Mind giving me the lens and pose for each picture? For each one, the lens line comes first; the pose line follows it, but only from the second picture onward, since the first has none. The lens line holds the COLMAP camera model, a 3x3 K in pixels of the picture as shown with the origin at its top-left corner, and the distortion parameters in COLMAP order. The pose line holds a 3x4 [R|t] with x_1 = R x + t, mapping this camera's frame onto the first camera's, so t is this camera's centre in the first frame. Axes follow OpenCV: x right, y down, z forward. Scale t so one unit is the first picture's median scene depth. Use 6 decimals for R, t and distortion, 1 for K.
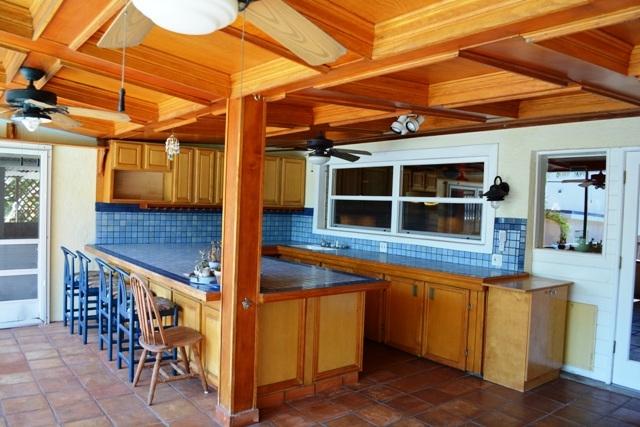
lens RADIAL K [[504.5, 0, 320.0], [0, 504.5, 213.5], [0, 0, 1]] dist [-0.081457, 0.006196]
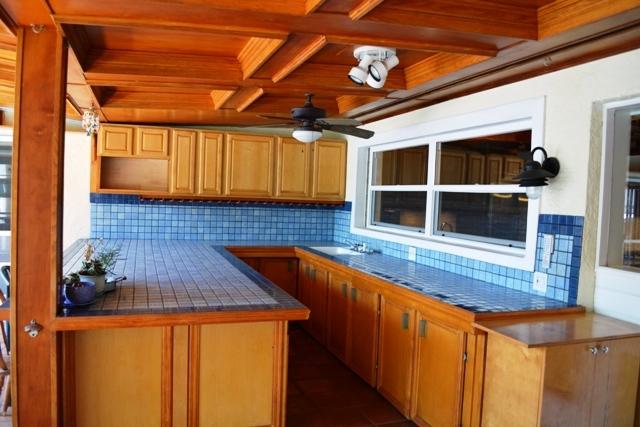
lens RADIAL K [[504.5, 0, 320.0], [0, 504.5, 213.5], [0, 0, 1]] dist [-0.081457, 0.006196]
pose [[0.947487, 0.012757, -0.319539, 0.235666], [-0.012195, 0.999919, 0.003759, 0.006839], [0.319561, 0.000335, 0.947566, 0.261319]]
